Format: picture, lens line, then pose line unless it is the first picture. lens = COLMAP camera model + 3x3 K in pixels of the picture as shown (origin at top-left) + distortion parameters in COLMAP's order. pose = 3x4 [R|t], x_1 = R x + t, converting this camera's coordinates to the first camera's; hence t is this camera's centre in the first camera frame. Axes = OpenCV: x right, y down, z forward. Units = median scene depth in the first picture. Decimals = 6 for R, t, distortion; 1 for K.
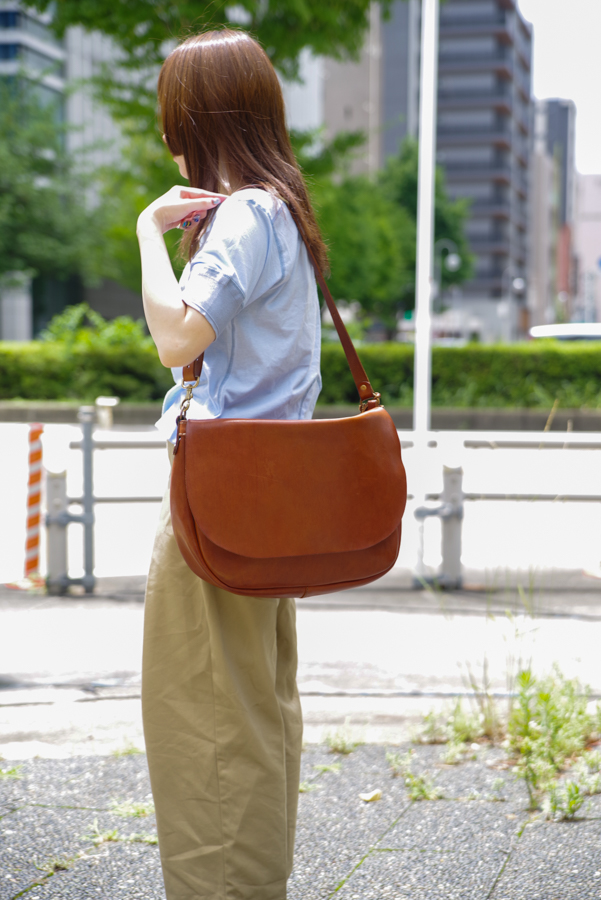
lens RADIAL K [[1813.0, 0, 300.0], [0, 1813.0, 450.4], [0, 0, 1]] dist [0.049916, 0.000000]
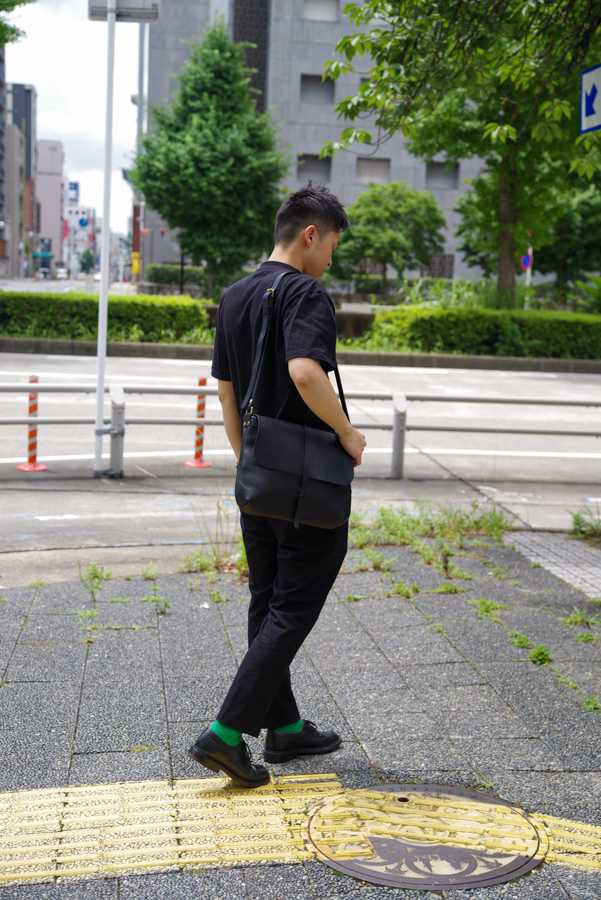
lens RADIAL K [[1317.3, 0, 301.1], [0, 1317.3, 449.8], [0, 0, 1]] dist [-0.010999, 0.000000]
pose [[0.939252, -0.007174, 0.343153, -0.173093], [-0.019642, 0.997019, 0.074608, -0.042624], [-0.342666, -0.076816, 0.936312, -0.189660]]
